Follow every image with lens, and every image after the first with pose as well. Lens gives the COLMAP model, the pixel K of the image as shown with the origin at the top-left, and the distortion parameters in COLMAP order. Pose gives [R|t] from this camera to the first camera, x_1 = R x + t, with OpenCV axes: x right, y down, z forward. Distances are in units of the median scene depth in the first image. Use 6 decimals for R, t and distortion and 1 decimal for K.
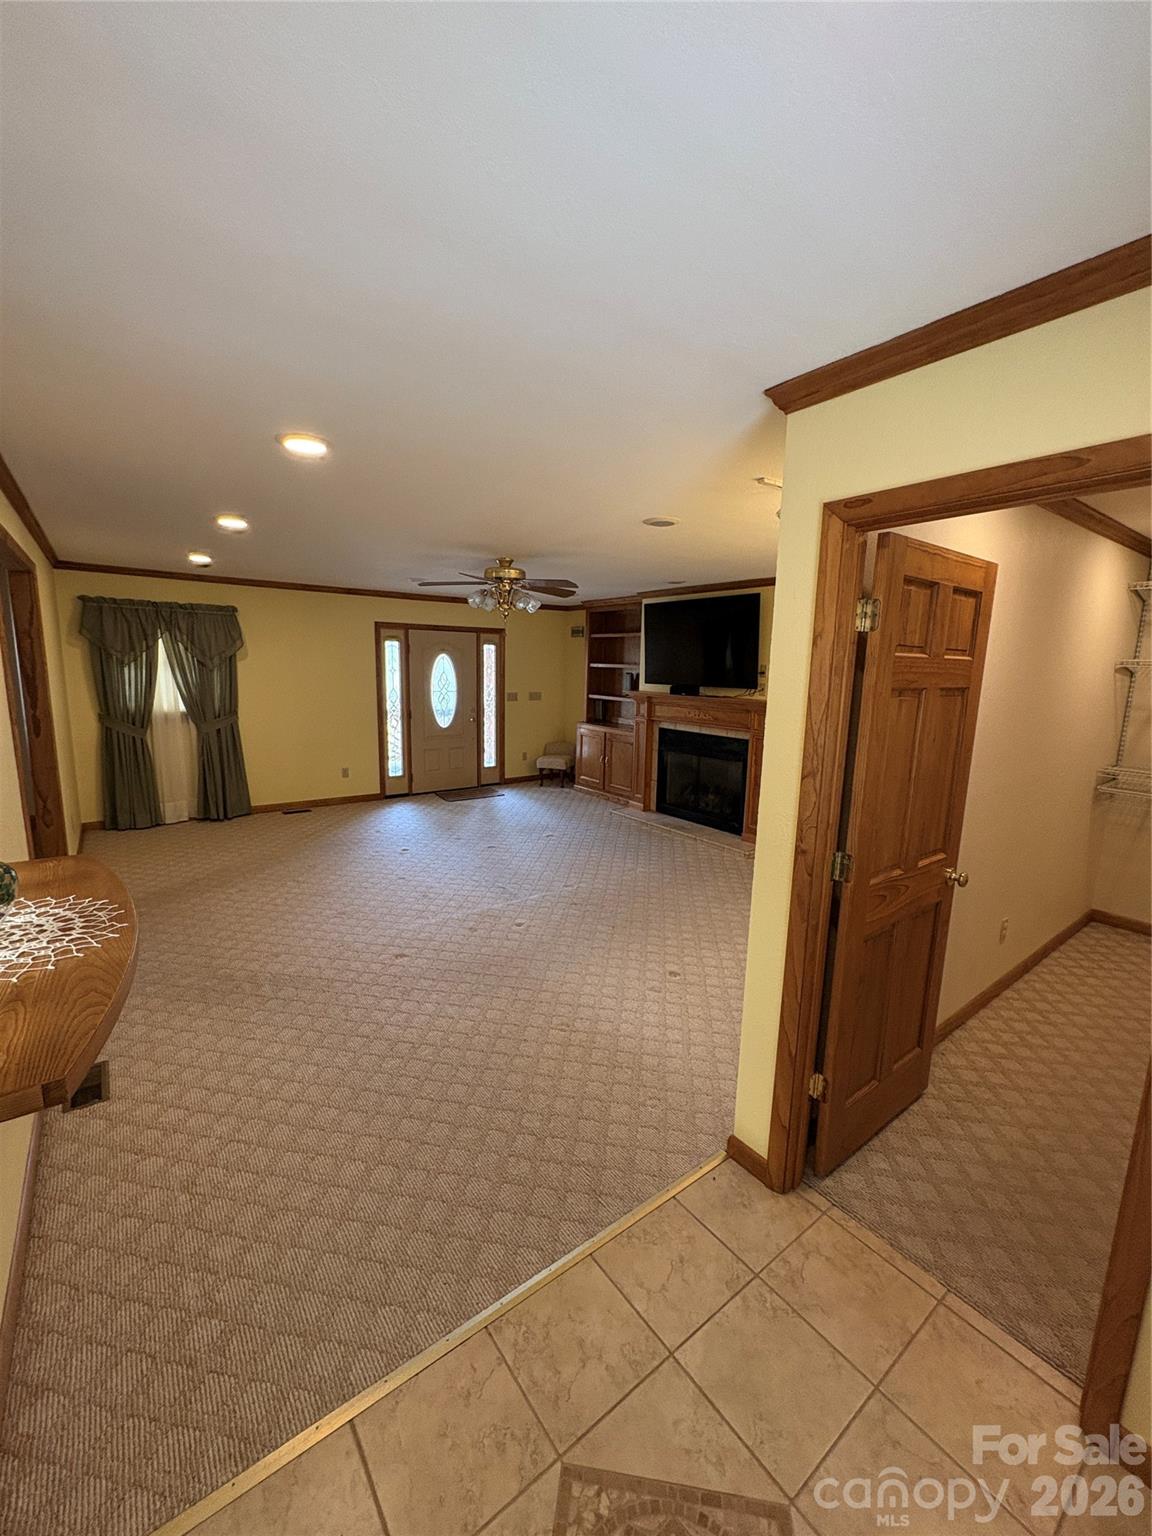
lens RADIAL K [[611.4, 0, 574.8], [0, 611.4, 769.6], [0, 0, 1]] dist [-0.000131, 0.000543]
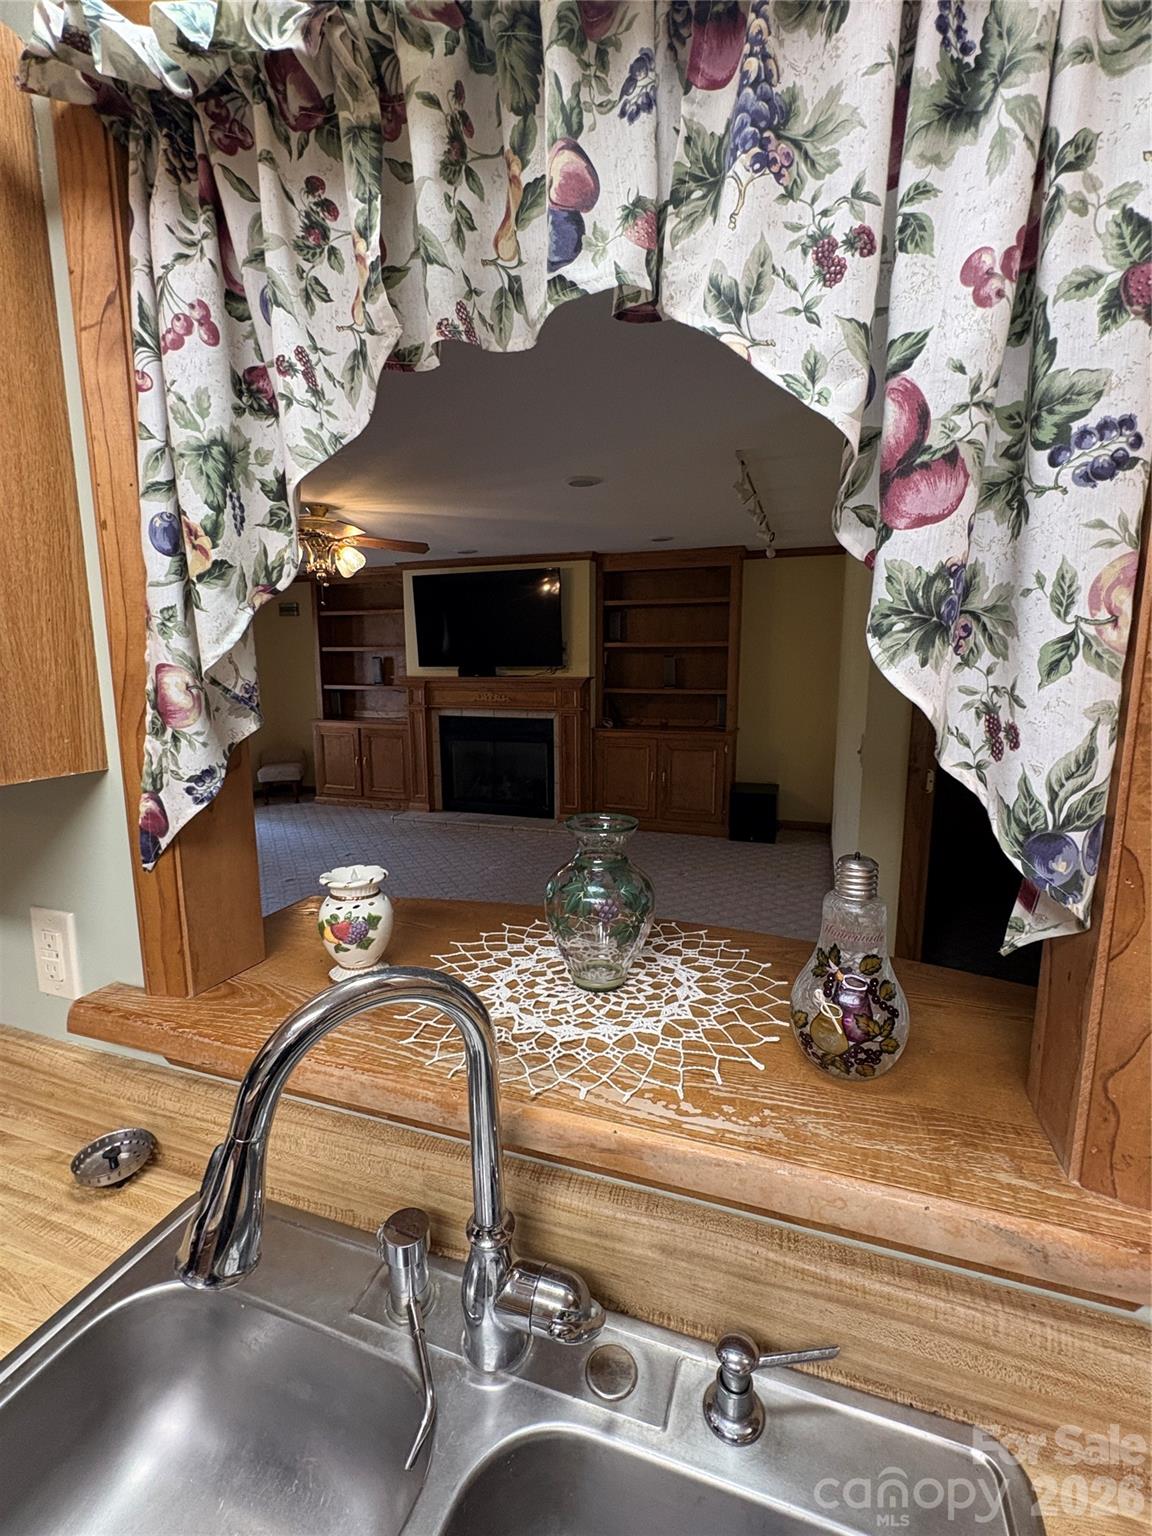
lens RADIAL K [[669.9, 0, 582.0], [0, 669.9, 768.7], [0, 0, 1]] dist [0.004684, -0.000063]
pose [[0.828001, -0.109098, 0.550011, -0.235565], [0.114769, 0.993097, 0.024211, 0.008118], [-0.548855, 0.043078, 0.834807, 0.074373]]
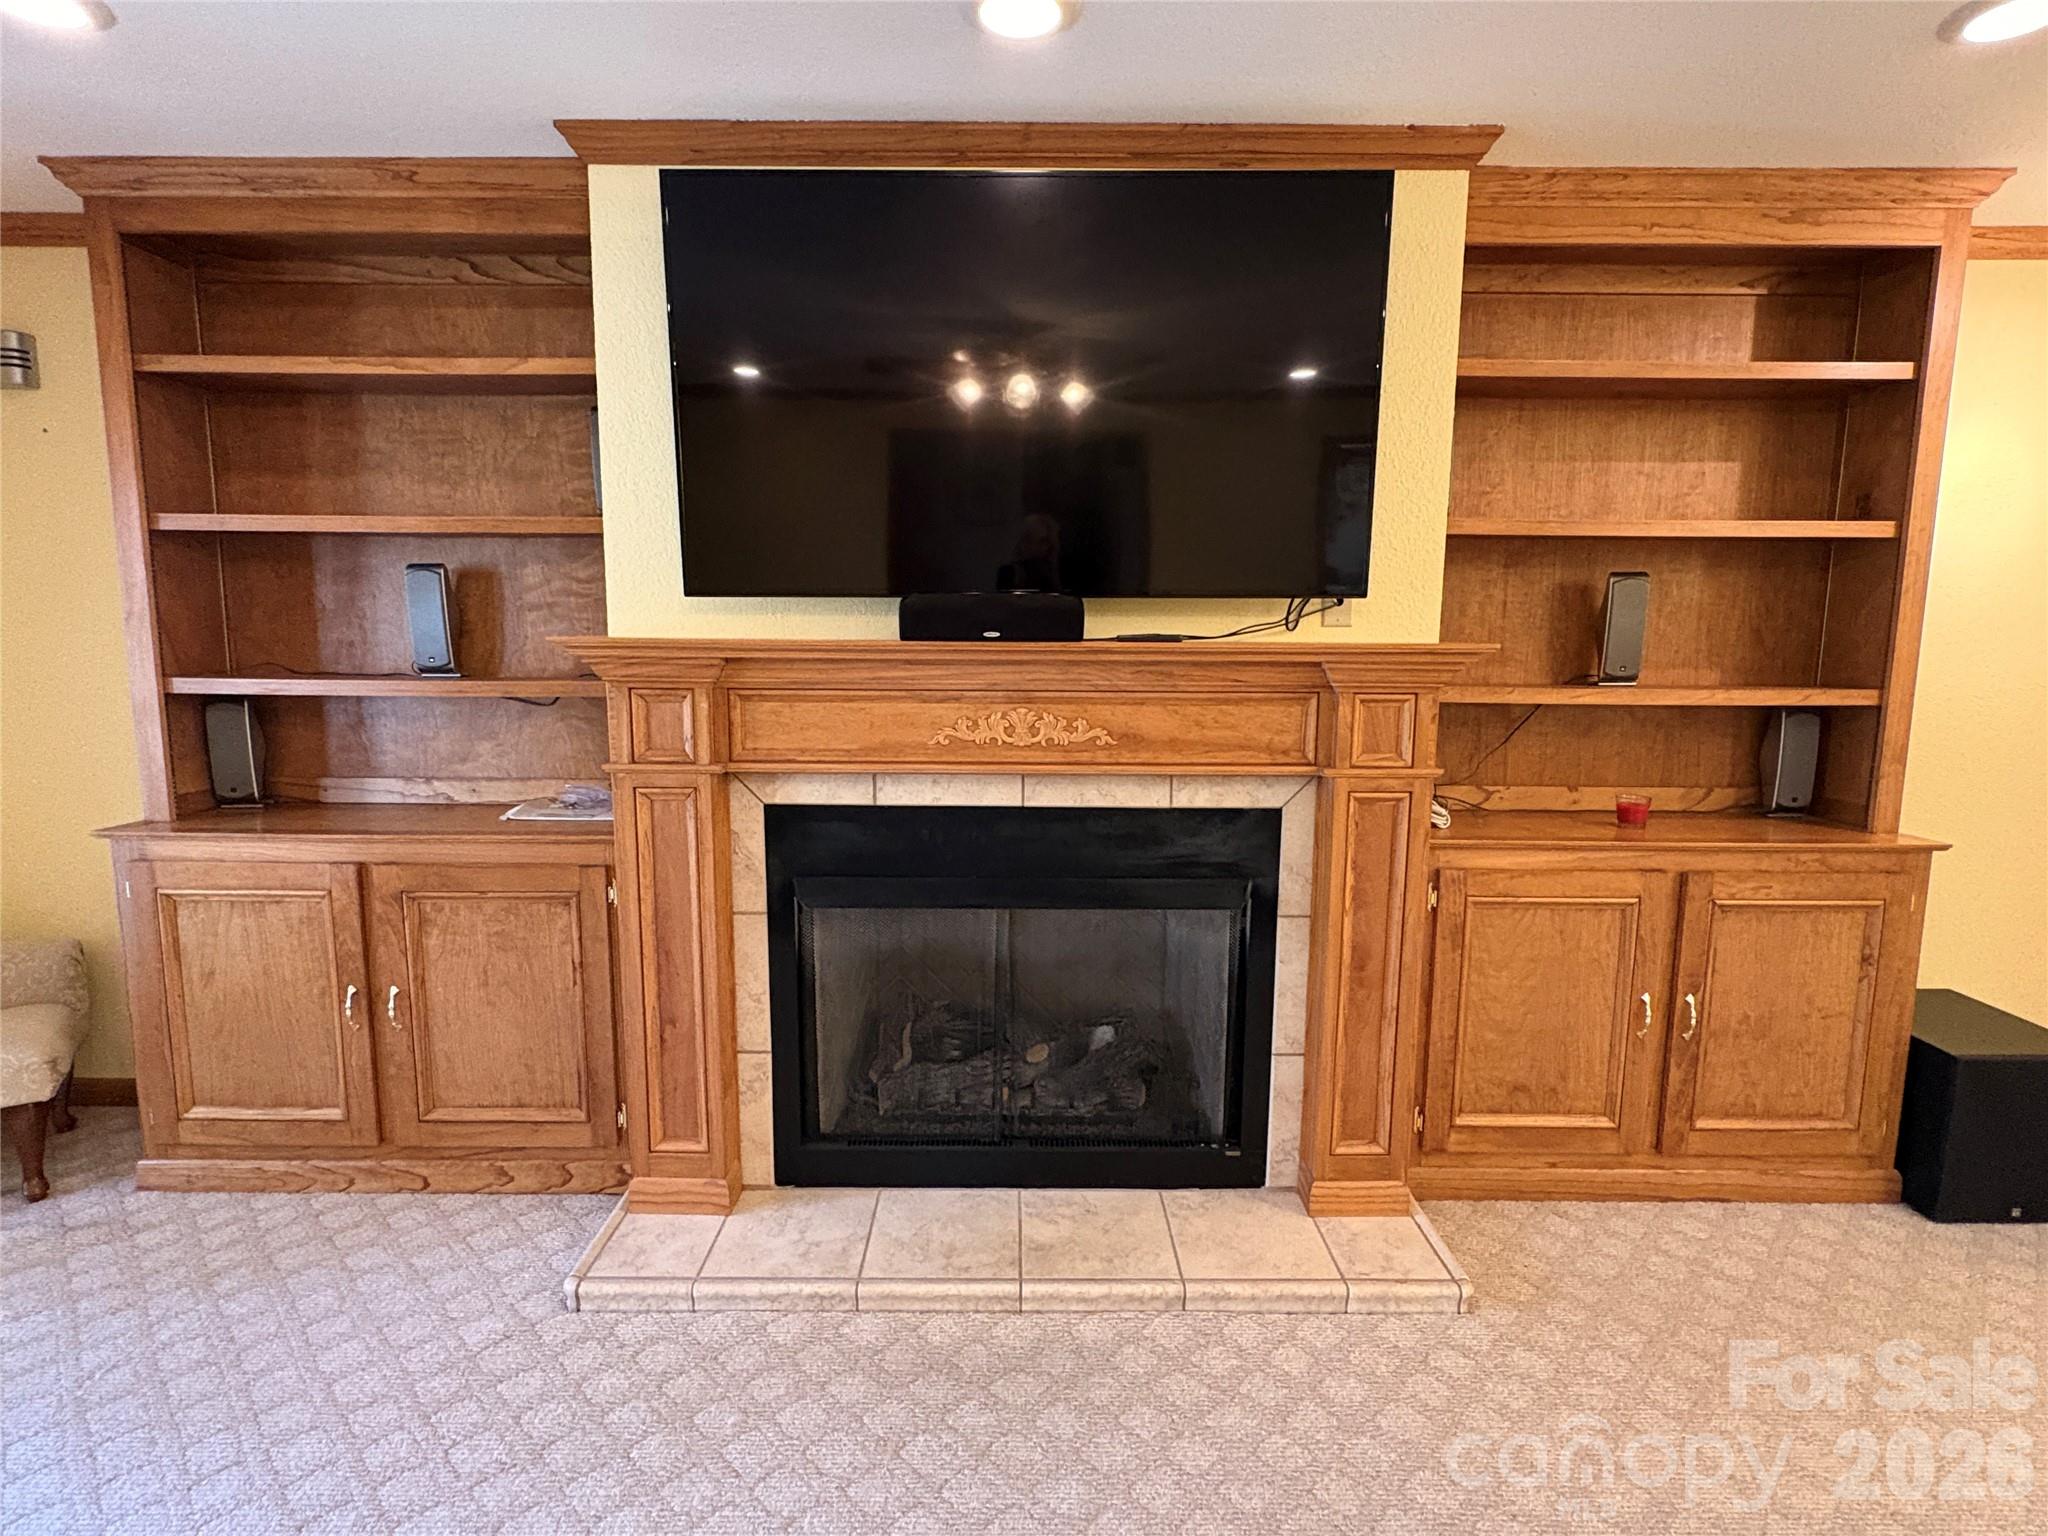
lens RADIAL K [[1018.6, 0, 1022.3], [0, 1018.6, 763.9], [0, 0, 1]] dist [-0.001705, 0.000827]
pose [[0.597664, -0.119808, 0.792745, -0.087266], [0.143232, 0.988820, 0.041456, -0.085120], [-0.788849, 0.088769, 0.608142, 0.715108]]
